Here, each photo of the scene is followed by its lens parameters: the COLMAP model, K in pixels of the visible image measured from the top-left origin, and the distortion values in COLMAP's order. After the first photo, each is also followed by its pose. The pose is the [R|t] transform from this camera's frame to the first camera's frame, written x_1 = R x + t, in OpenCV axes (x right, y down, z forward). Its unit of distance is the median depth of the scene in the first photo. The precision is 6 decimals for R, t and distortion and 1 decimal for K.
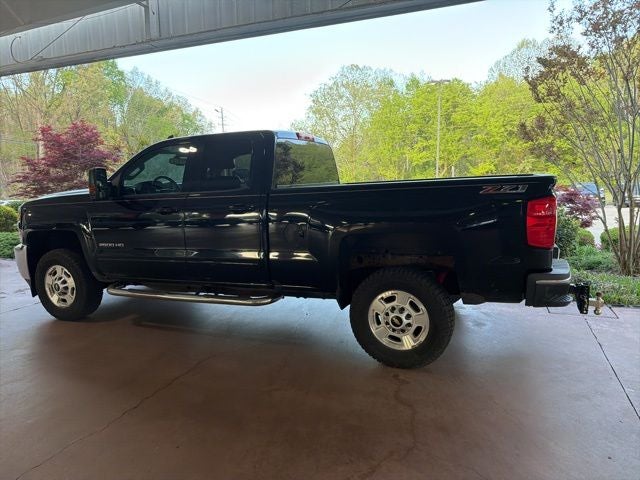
lens RADIAL K [[449.7, 0, 317.3], [0, 449.7, 239.5], [0, 0, 1]] dist [0.066689, -0.101439]
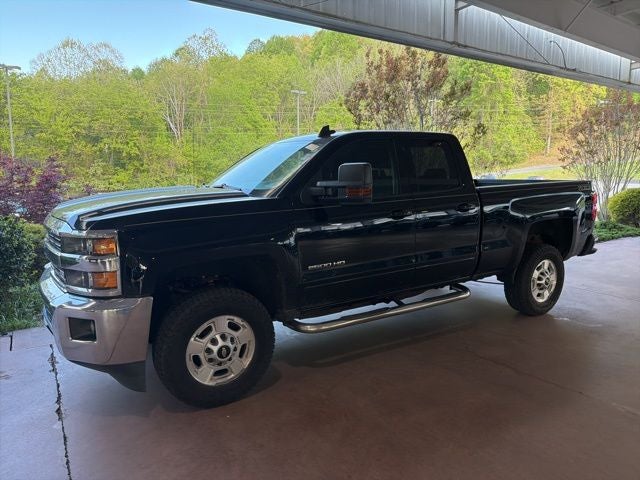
lens RADIAL K [[449.7, 0, 317.3], [0, 449.7, 239.5], [0, 0, 1]] dist [0.066689, -0.101439]
pose [[0.569611, -0.092578, 0.816684, -0.706839], [0.099955, 0.994064, 0.042970, -0.042301], [-0.815814, 0.057155, 0.575483, 0.386967]]
